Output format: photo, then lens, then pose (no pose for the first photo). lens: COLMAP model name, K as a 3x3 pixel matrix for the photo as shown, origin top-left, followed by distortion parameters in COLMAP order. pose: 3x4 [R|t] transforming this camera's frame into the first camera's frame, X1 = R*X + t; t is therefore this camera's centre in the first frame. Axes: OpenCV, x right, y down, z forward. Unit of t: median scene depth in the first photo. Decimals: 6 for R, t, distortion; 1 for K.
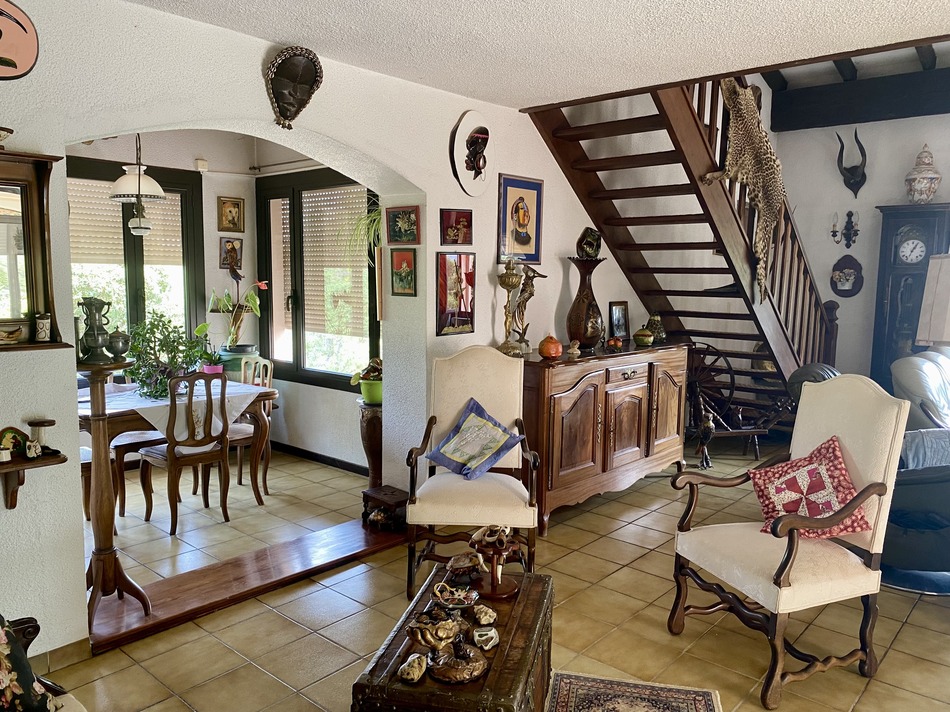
lens RADIAL K [[719.2, 0, 477.2], [0, 719.2, 348.7], [0, 0, 1]] dist [0.047181, -0.060797]
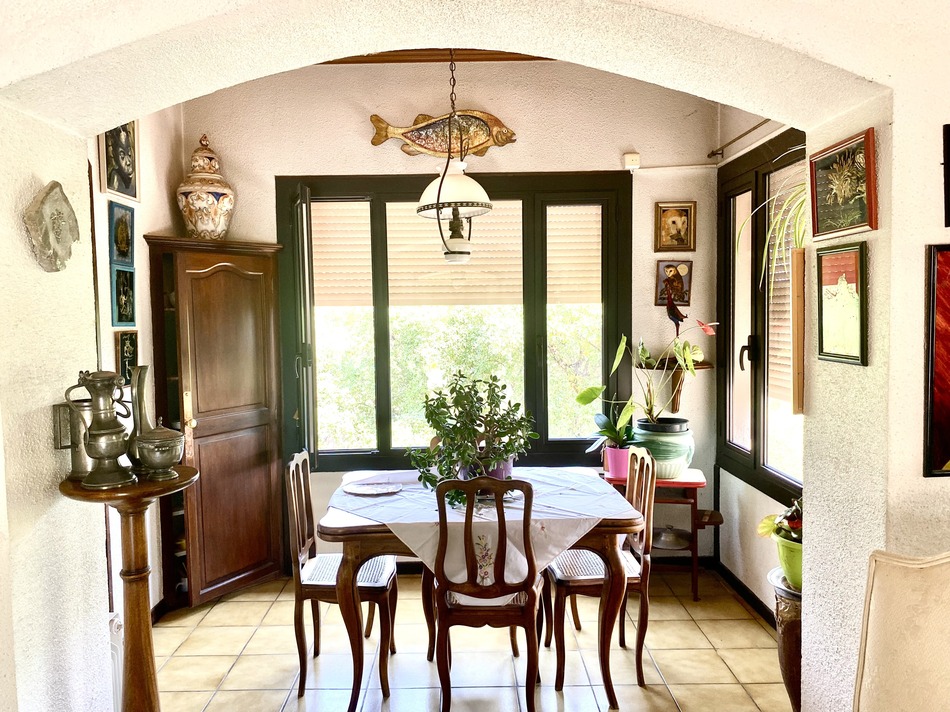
lens RADIAL K [[719.2, 0, 473.9], [0, 719.2, 354.1], [0, 0, 1]] dist [0.047181, -0.060797]
pose [[0.671513, 0.020981, -0.740696, 0.044096], [-0.051155, 0.998527, -0.018093, -0.043813], [0.739225, 0.050040, 0.671597, 0.419946]]
